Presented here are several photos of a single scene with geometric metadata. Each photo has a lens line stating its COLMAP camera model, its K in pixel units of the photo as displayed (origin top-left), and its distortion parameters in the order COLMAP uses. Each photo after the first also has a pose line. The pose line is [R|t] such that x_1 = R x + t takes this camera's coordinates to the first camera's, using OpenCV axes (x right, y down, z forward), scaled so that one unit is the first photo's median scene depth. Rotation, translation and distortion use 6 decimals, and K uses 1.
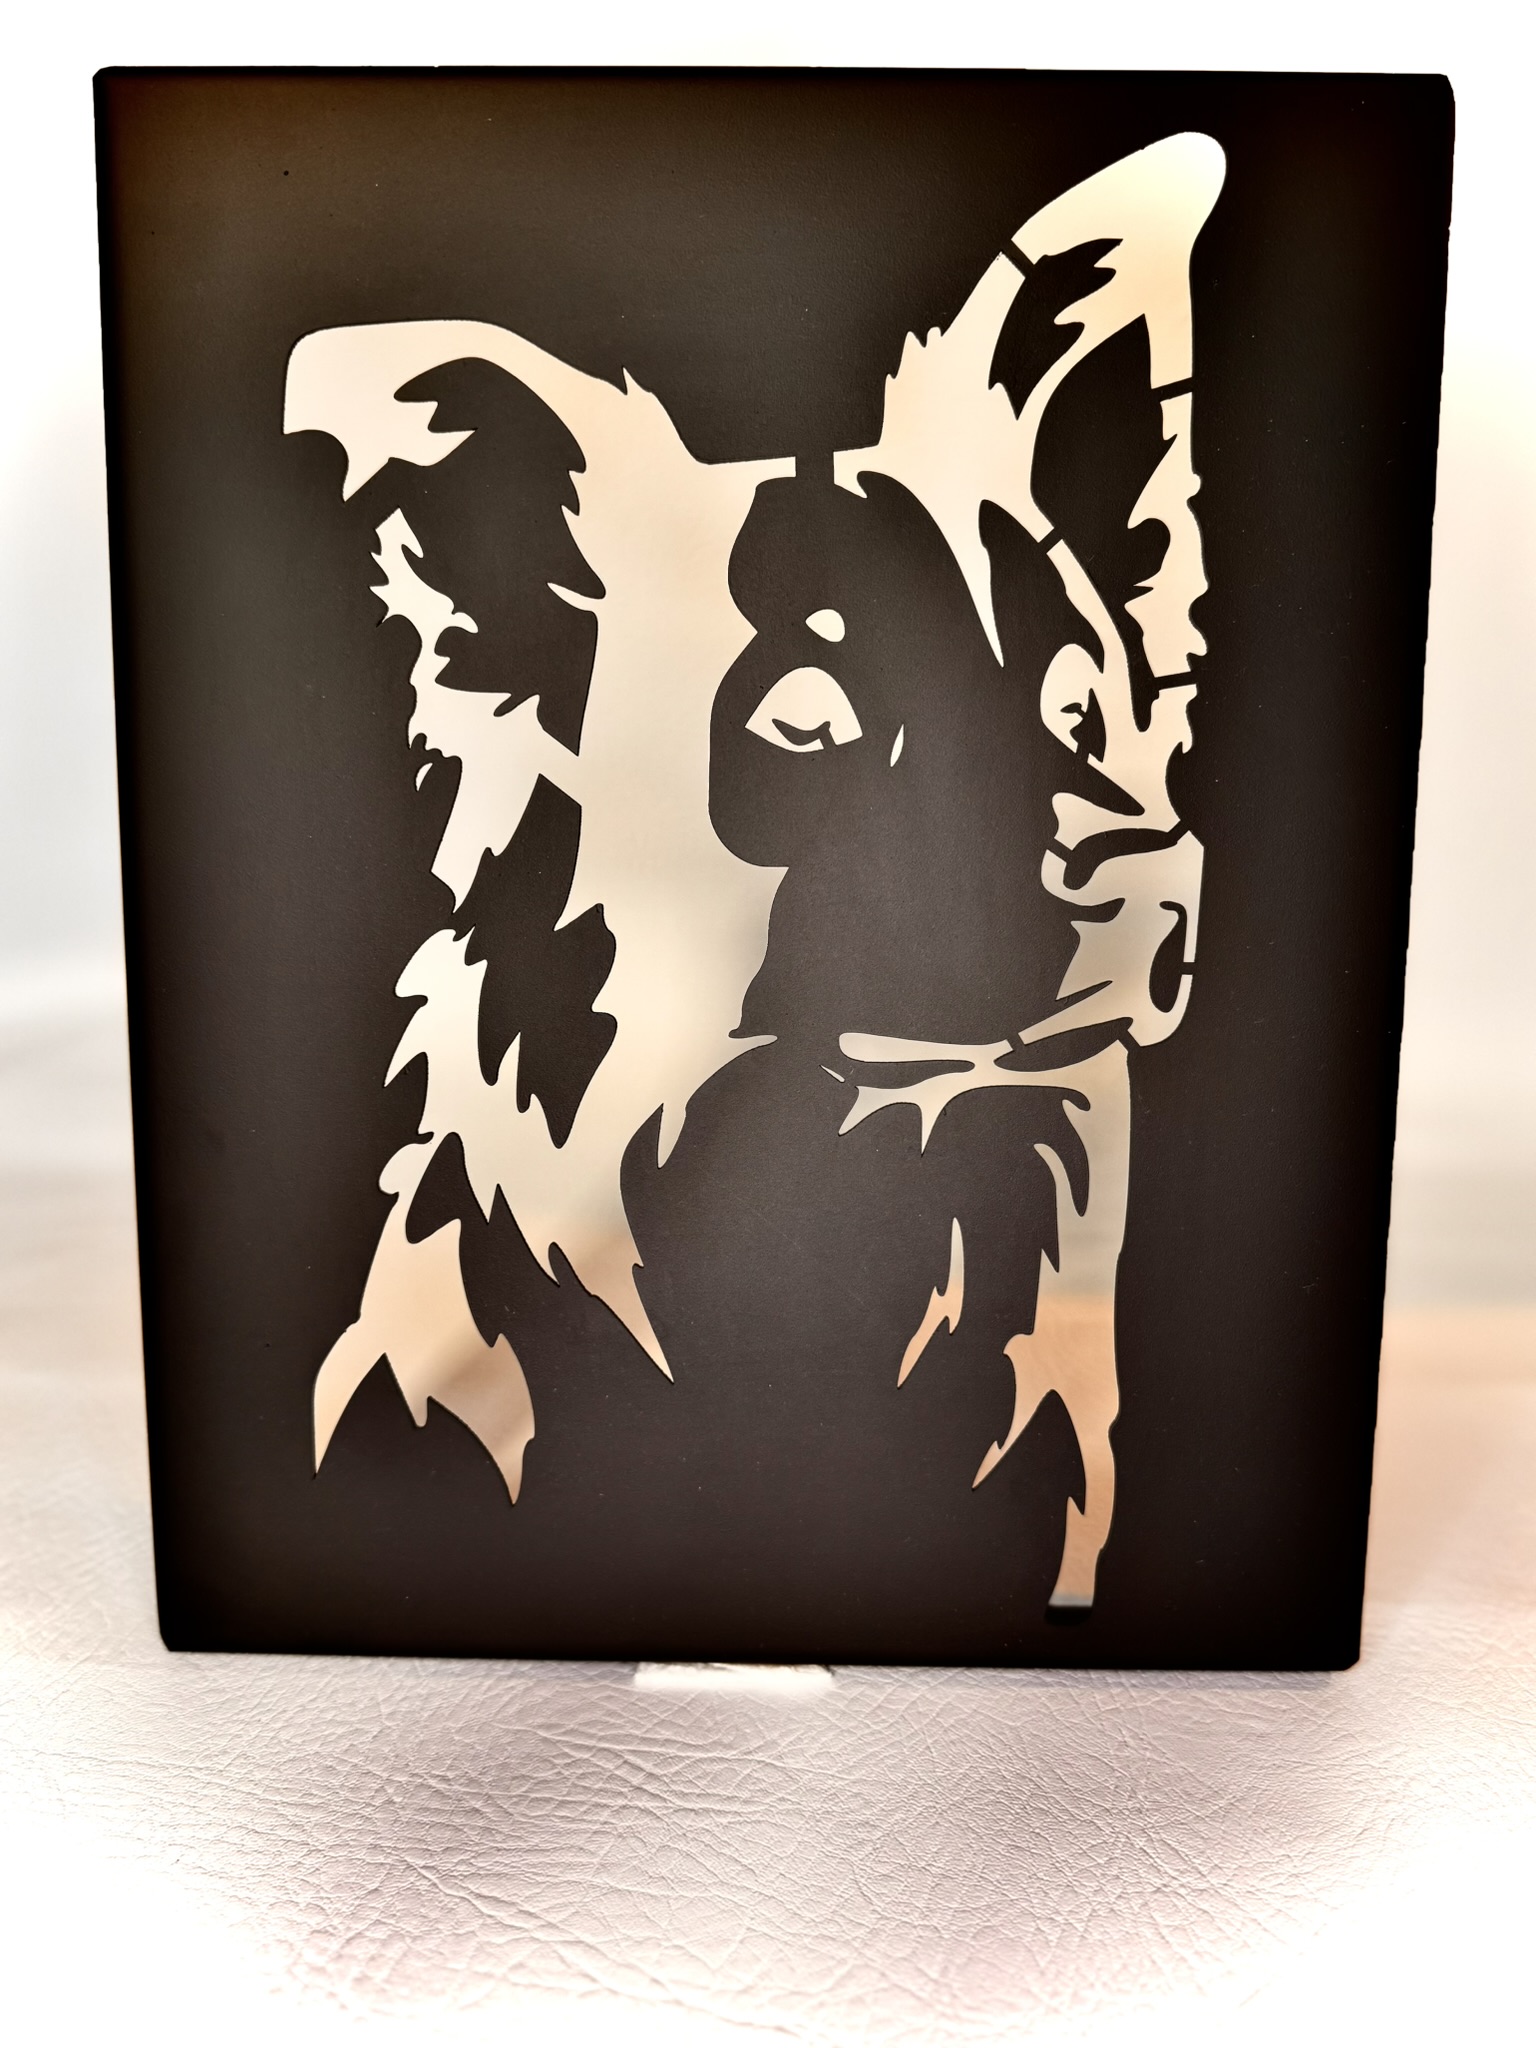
lens RADIAL K [[1540.2, 0, 768.0], [0, 1540.2, 1024.0], [0, 0, 1]] dist [0.156243, -0.377917]
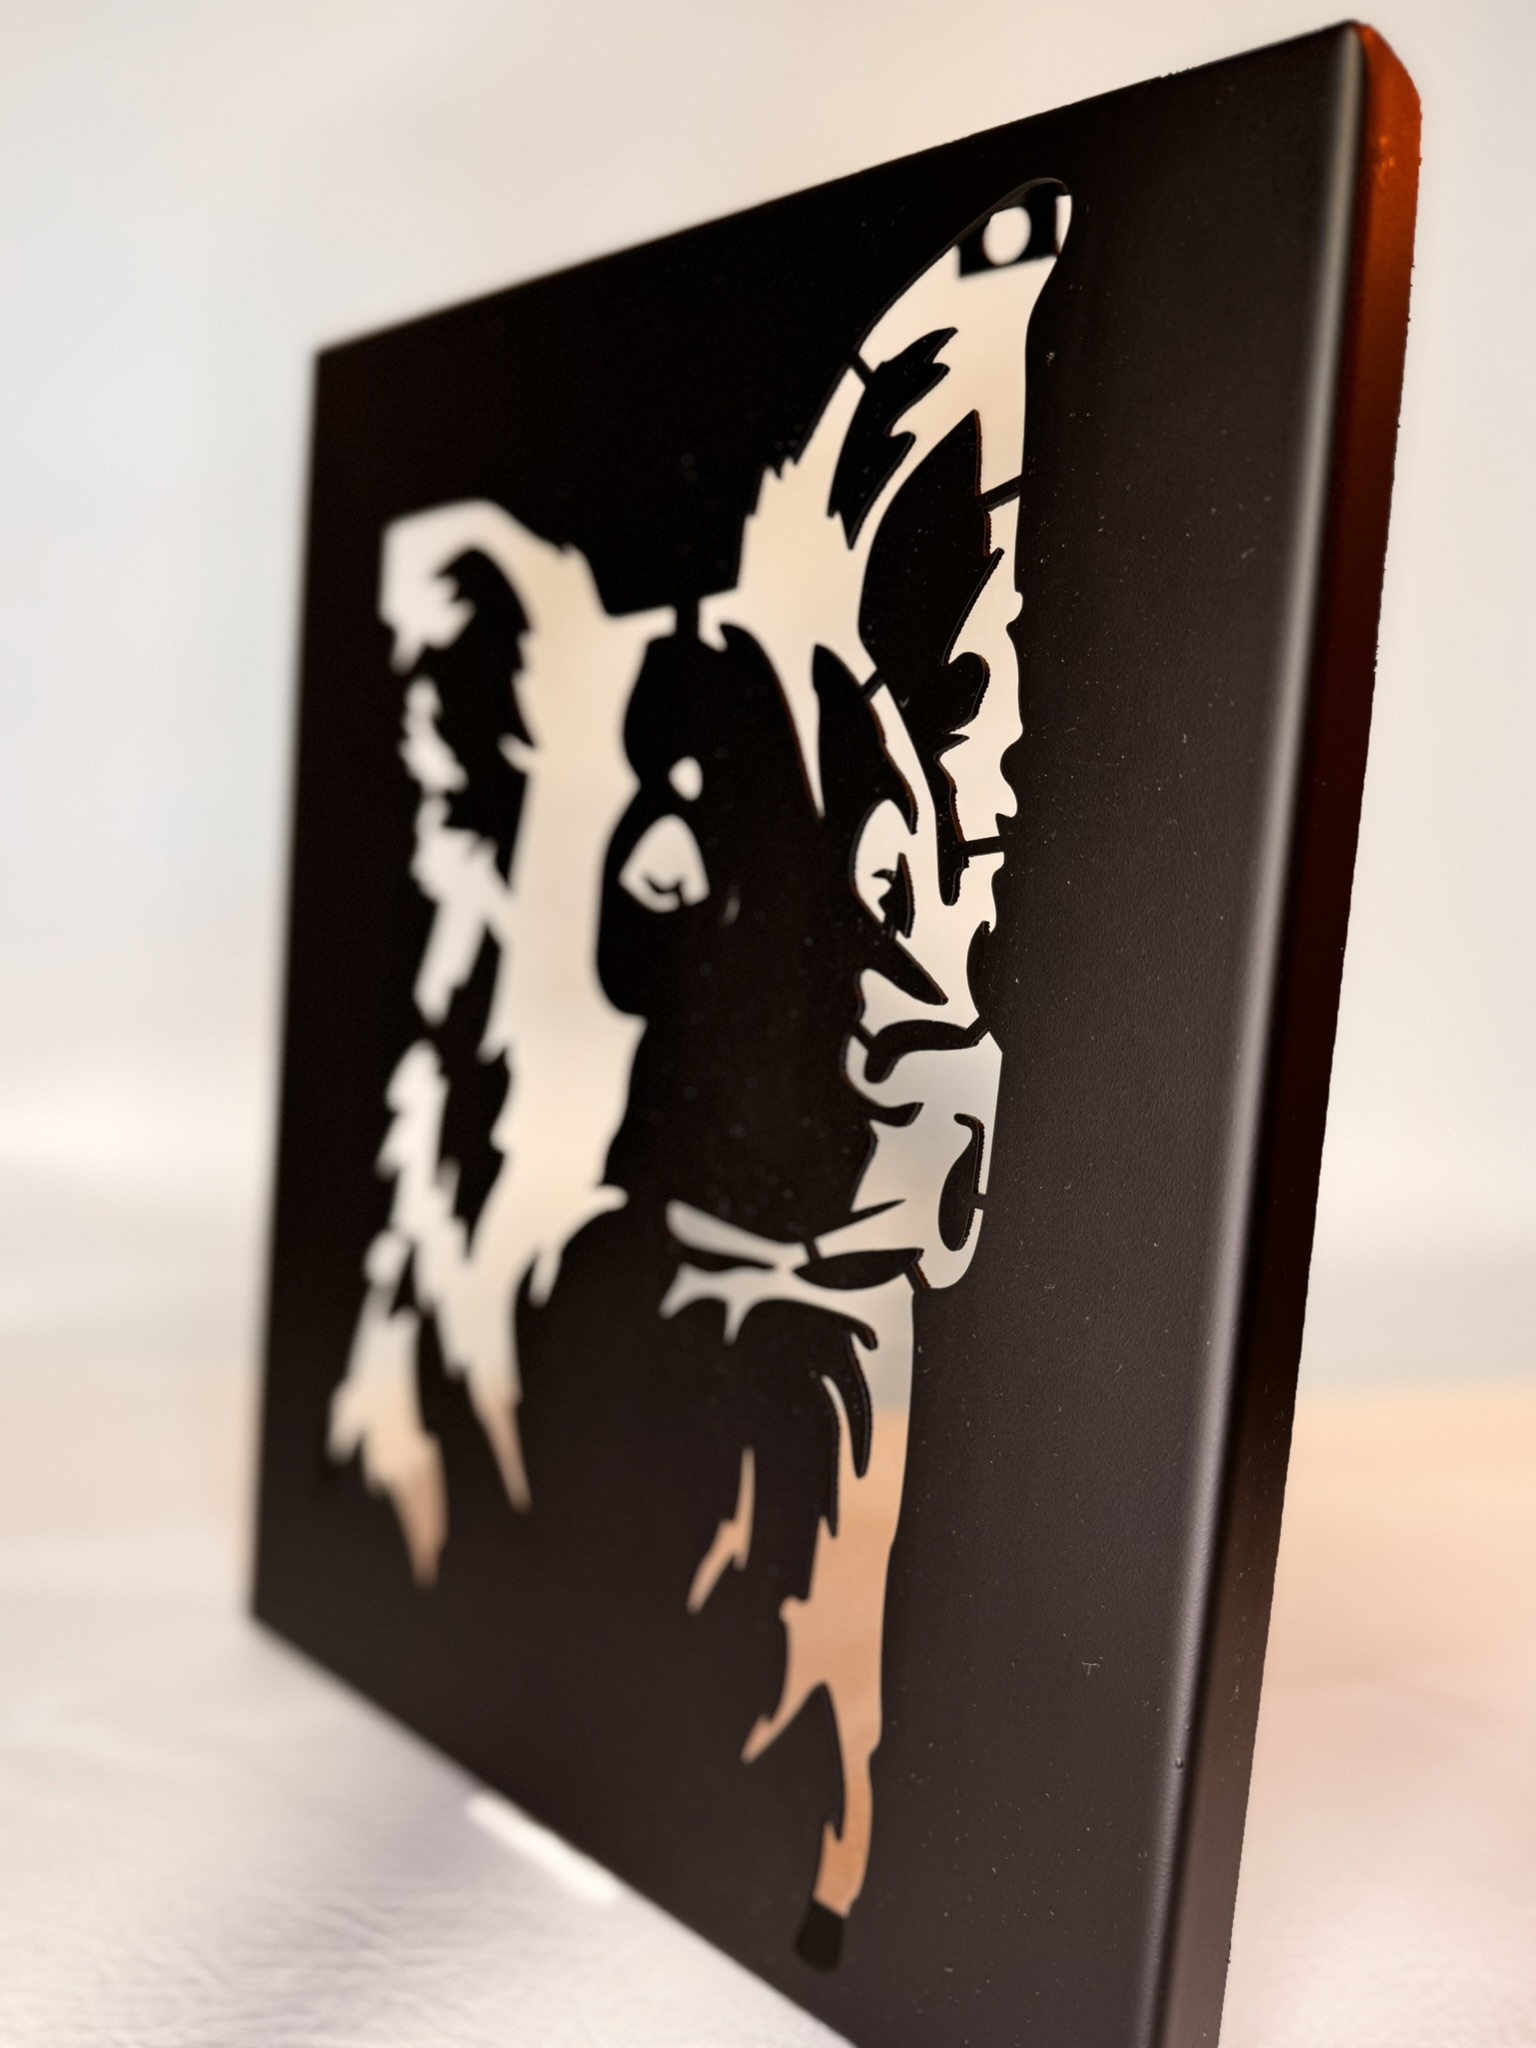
lens RADIAL K [[1540.2, 0, 768.0], [0, 1540.2, 1024.0], [0, 0, 1]] dist [0.156243, -0.377917]
pose [[0.754971, 0.100752, -0.647972, 0.700789], [-0.150666, 0.988343, -0.021870, -0.092851], [0.638215, 0.114139, 0.761350, 0.320852]]
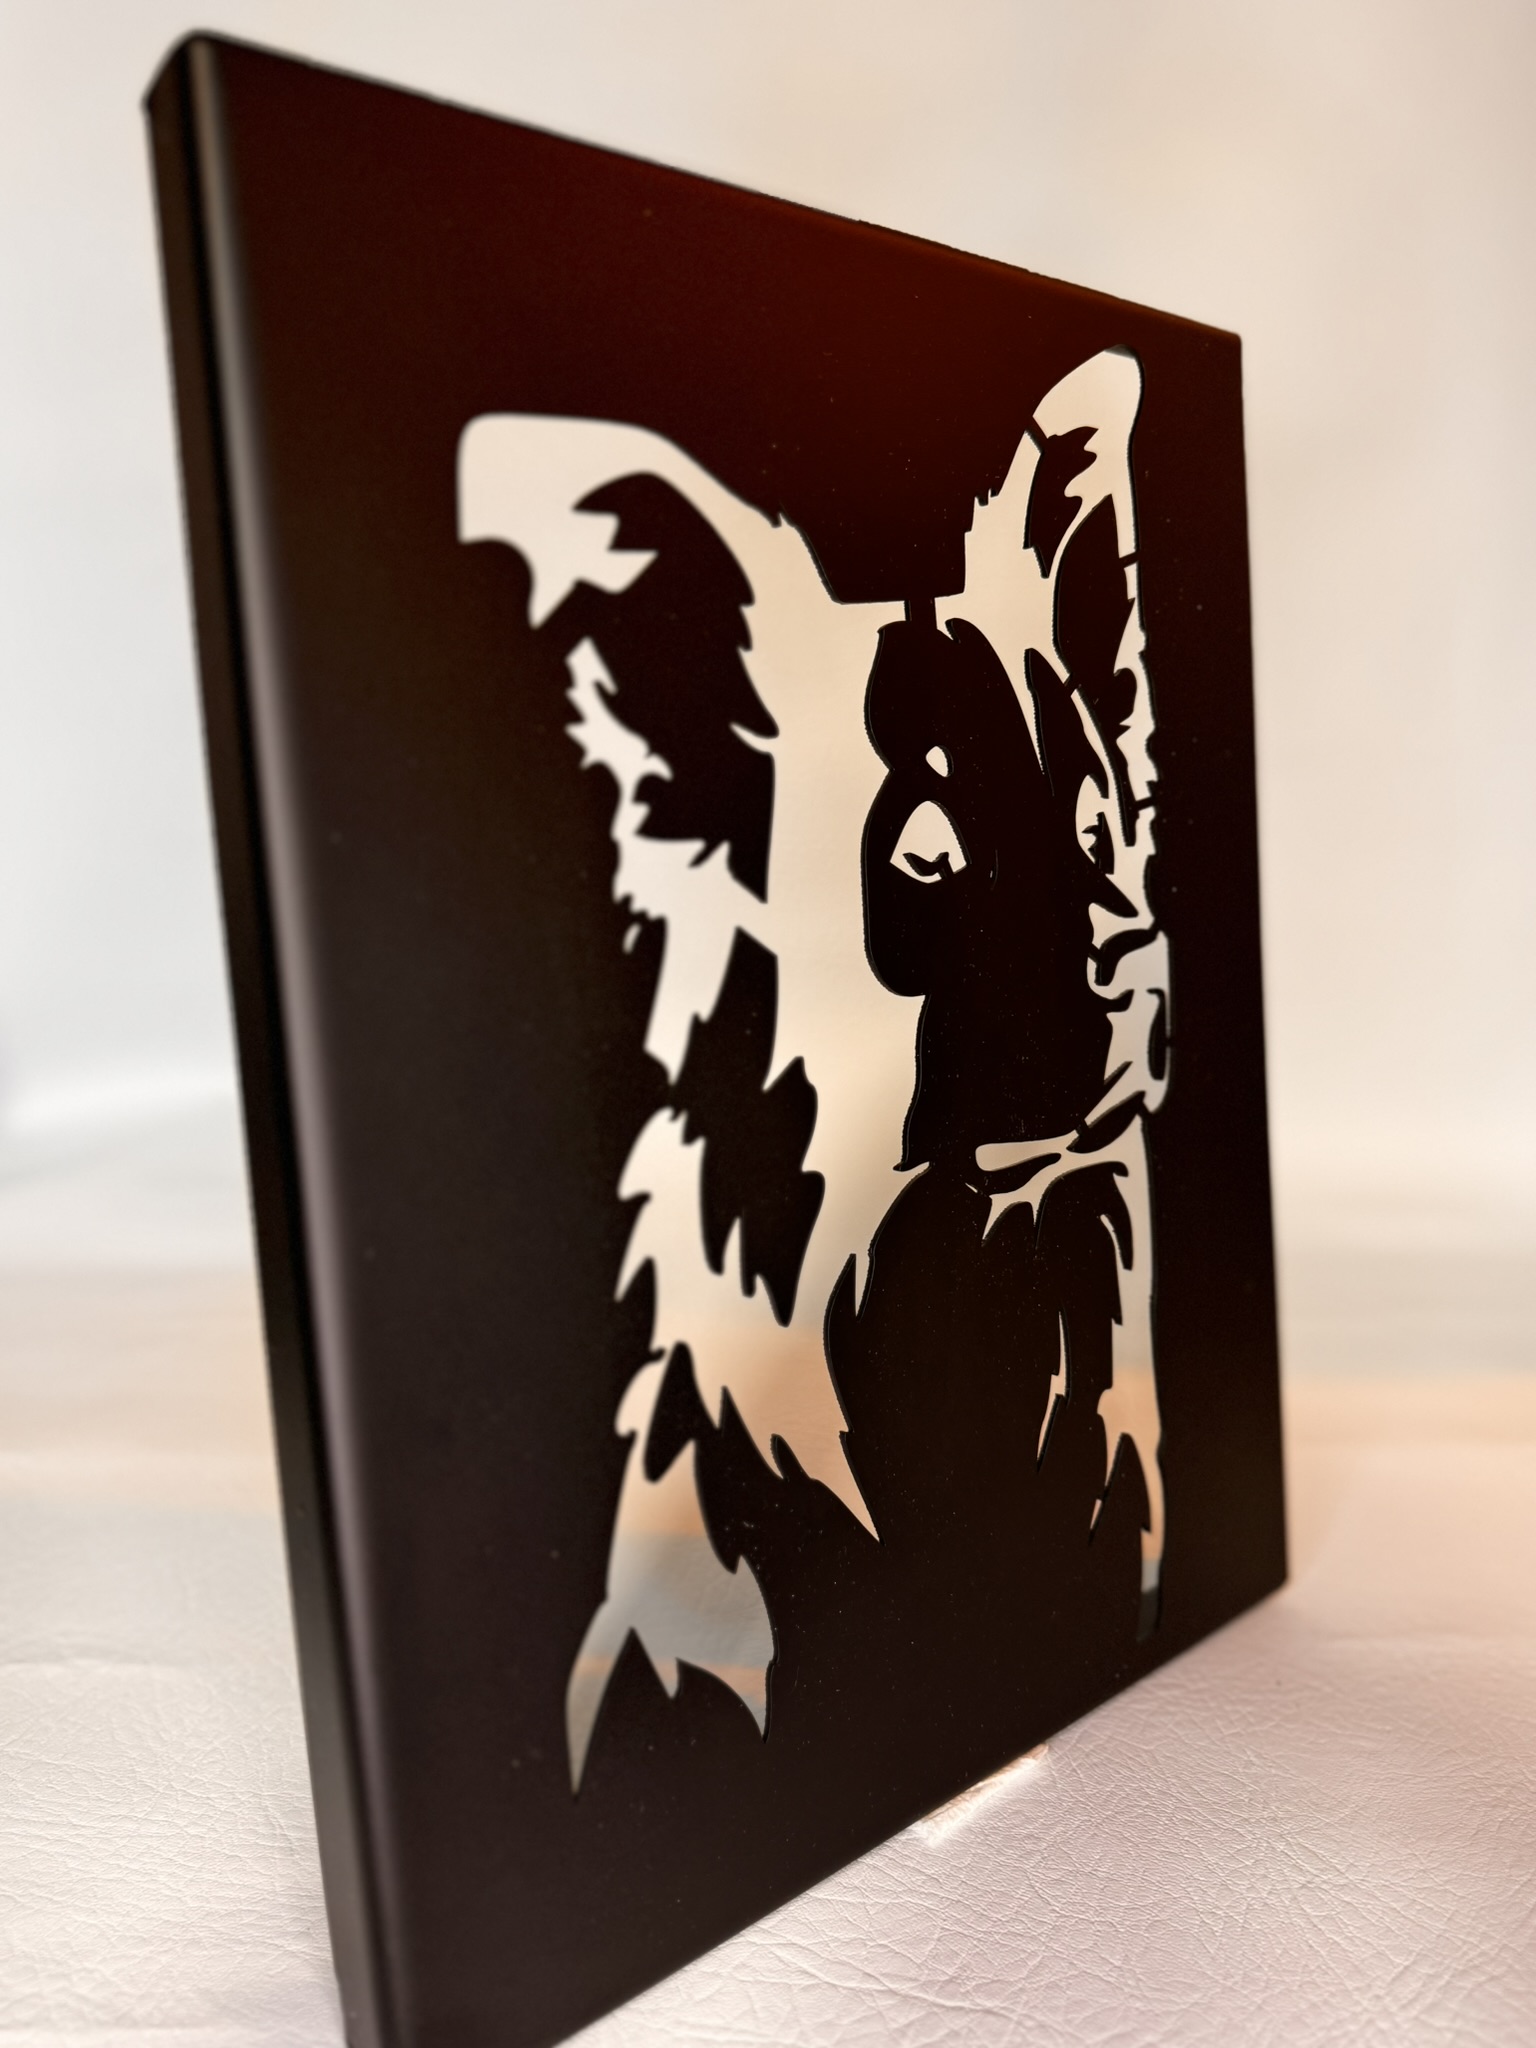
lens RADIAL K [[1540.2, 0, 768.0], [0, 1540.2, 1024.0], [0, 0, 1]] dist [0.156243, -0.377917]
pose [[0.747670, -0.126739, 0.651864, -0.736081], [0.157874, 0.987399, 0.010898, -0.111533], [-0.645032, 0.094764, 0.758257, 0.302264]]
